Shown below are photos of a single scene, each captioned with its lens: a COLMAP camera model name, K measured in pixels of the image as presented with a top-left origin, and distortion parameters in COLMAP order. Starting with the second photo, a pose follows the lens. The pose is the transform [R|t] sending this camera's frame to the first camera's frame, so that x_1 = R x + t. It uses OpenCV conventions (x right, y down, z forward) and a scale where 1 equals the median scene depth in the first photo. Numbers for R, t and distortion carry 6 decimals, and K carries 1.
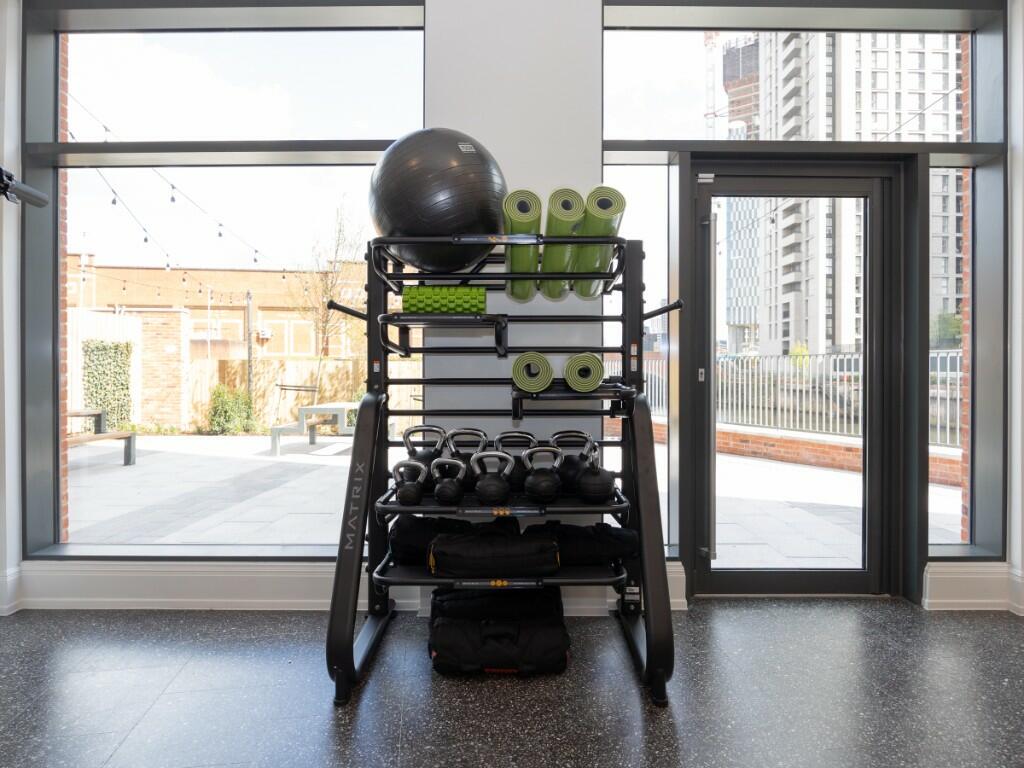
lens RADIAL K [[474.5, 0, 512.0], [0, 474.5, 384.0], [0, 0, 1]] dist [-0.010437, 0.000160]
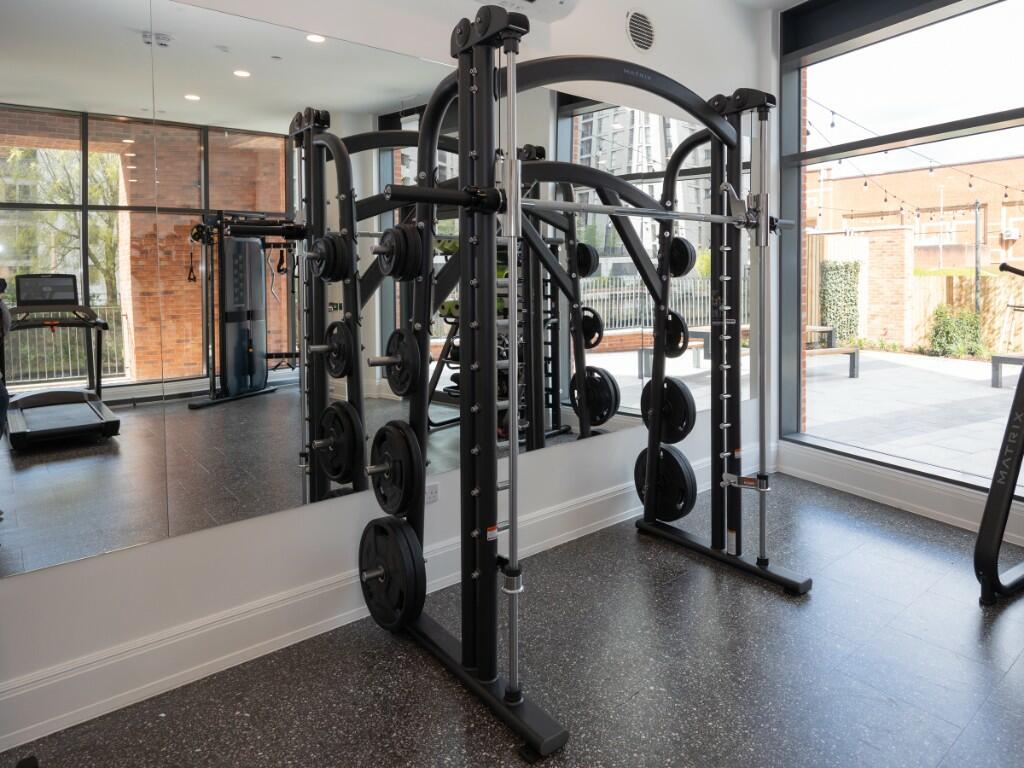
lens RADIAL K [[545.5, 0, 512.0], [0, 545.5, 384.0], [0, 0, 1]] dist [-0.002797, -0.000245]
pose [[0.312524, 0.113059, -0.943158, 0.138682], [0.065572, 0.987956, 0.140157, -0.043463], [0.947644, -0.105647, 0.301347, -0.140662]]
